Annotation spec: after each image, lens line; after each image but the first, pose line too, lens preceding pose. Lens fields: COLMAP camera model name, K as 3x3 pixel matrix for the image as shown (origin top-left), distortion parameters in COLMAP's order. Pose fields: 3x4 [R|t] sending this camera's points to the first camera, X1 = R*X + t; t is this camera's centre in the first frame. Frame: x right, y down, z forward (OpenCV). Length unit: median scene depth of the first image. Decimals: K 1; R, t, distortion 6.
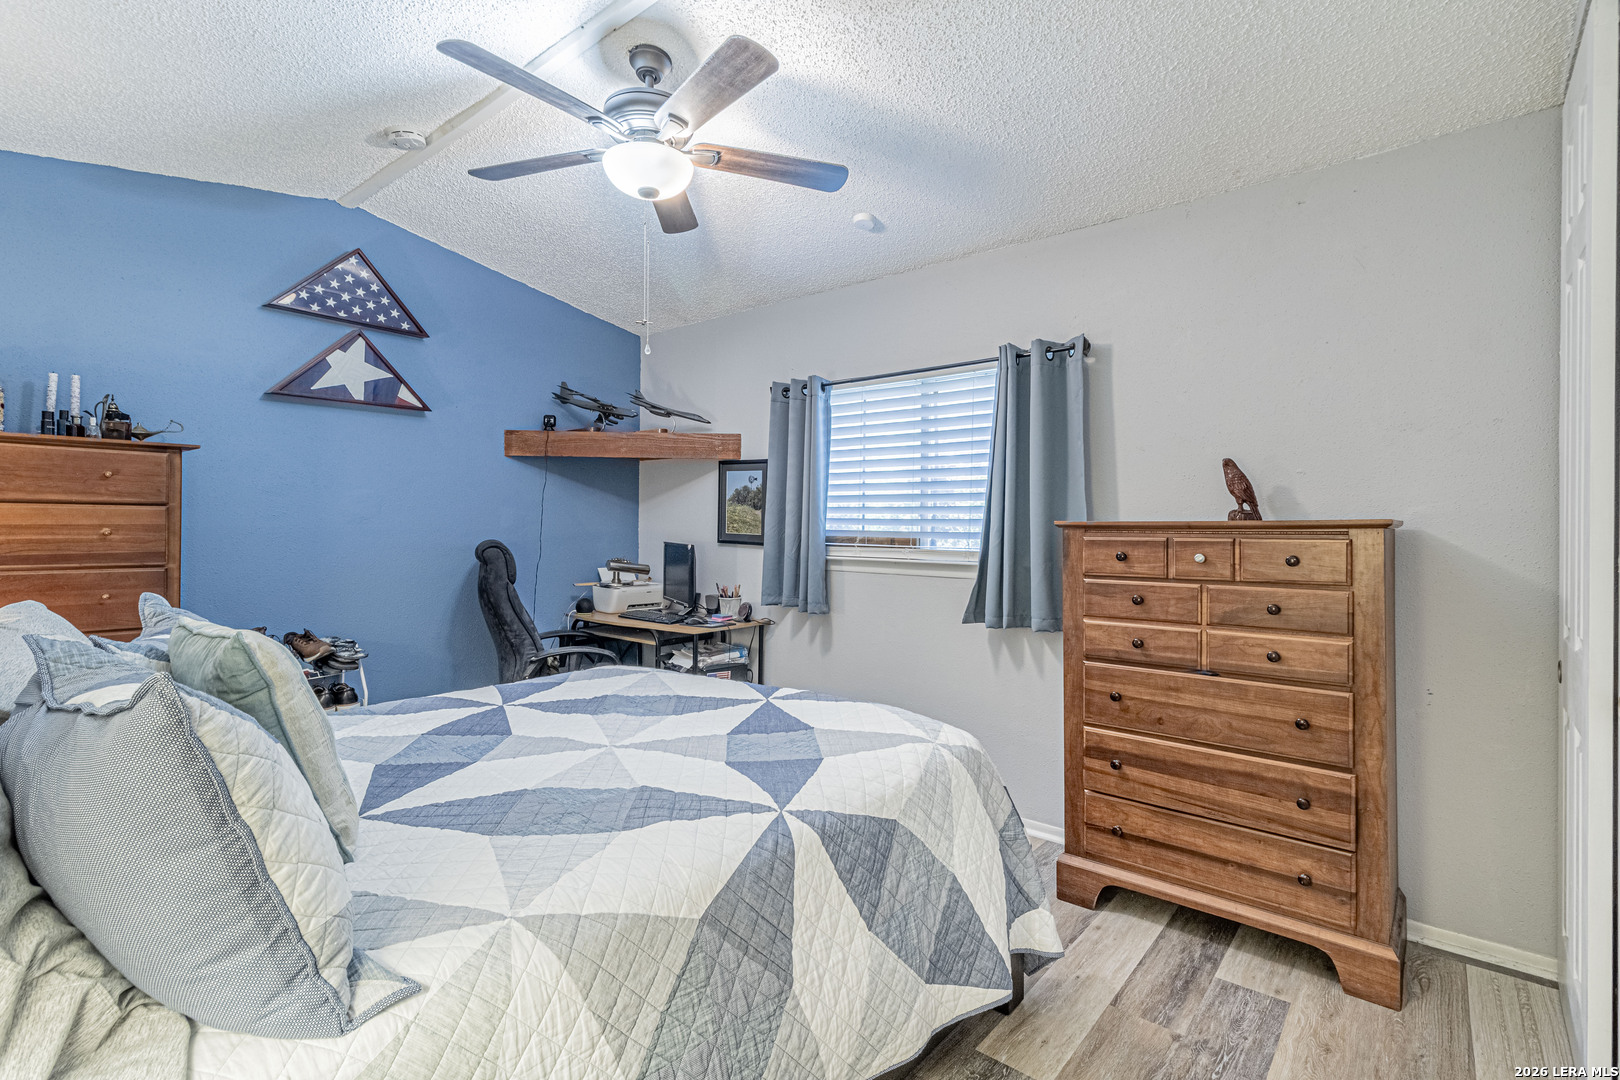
lens RADIAL K [[755.9, 0, 814.4], [0, 755.9, 533.6], [0, 0, 1]] dist [0.006209, 0.000441]
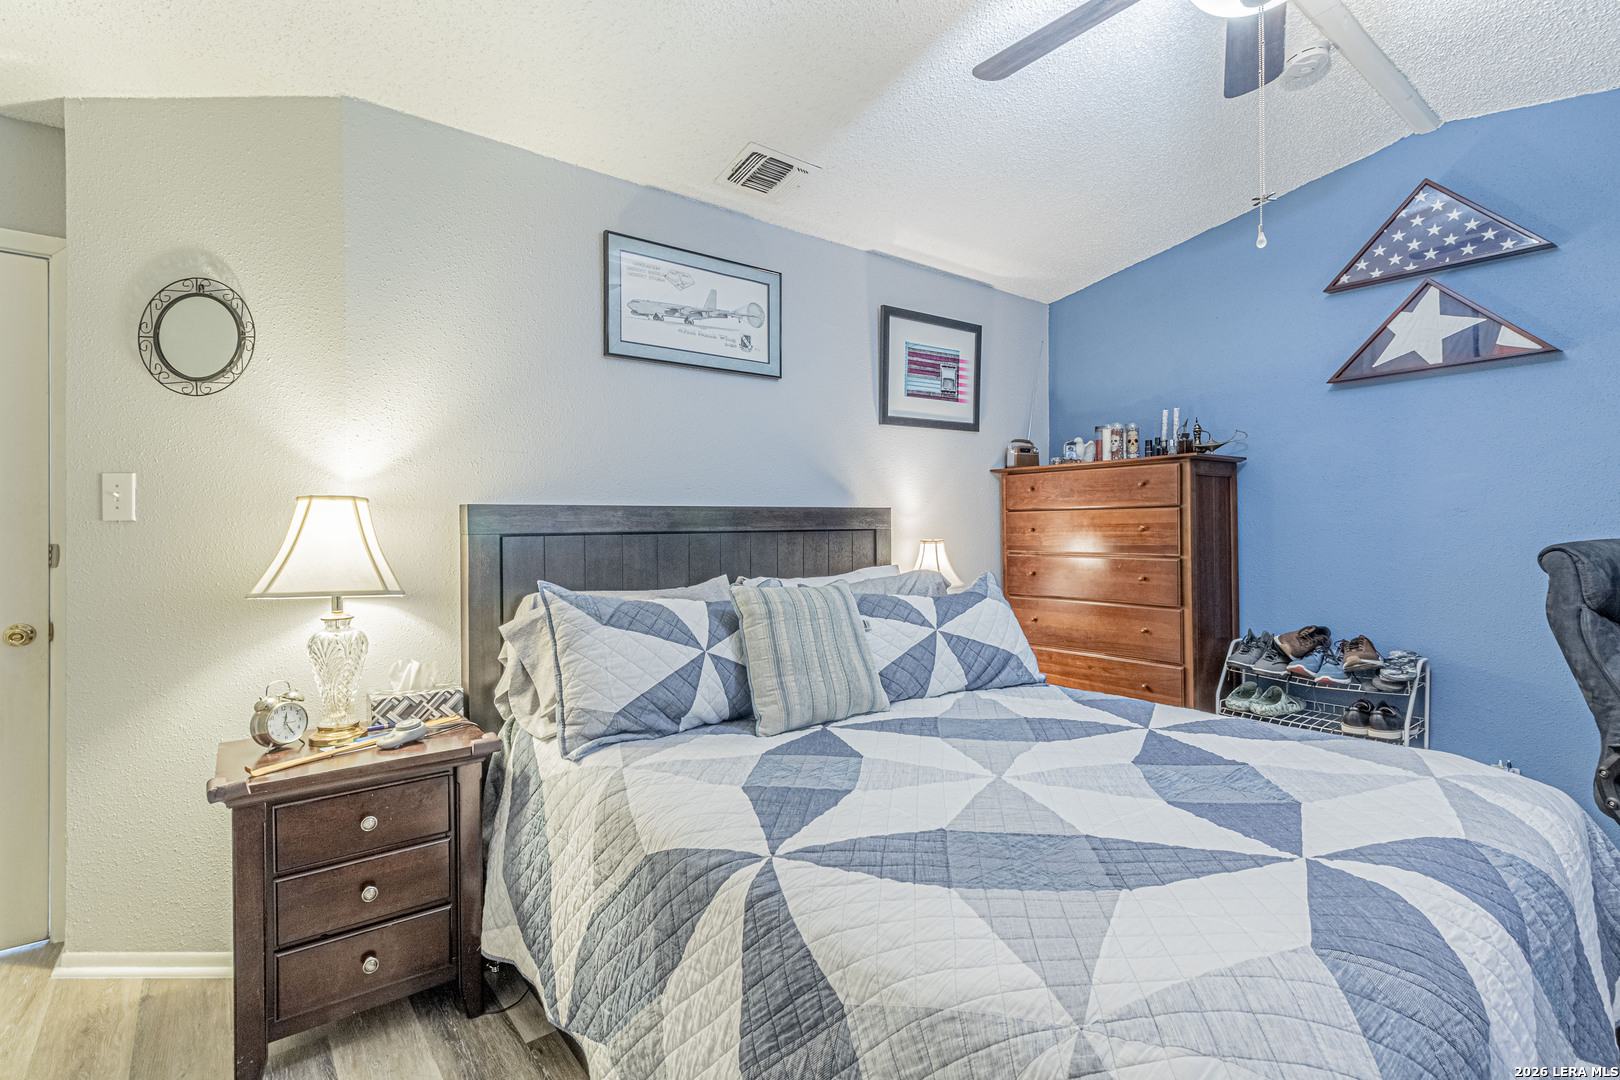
lens RADIAL K [[755.9, 0, 812.3], [0, 755.9, 534.0], [0, 0, 1]] dist [0.006209, 0.000441]
pose [[-0.203922, 0.003376, -0.978981, 0.349705], [0.002080, 0.999993, 0.003015, 0.001023], [0.978985, -0.001422, -0.203928, 0.548177]]
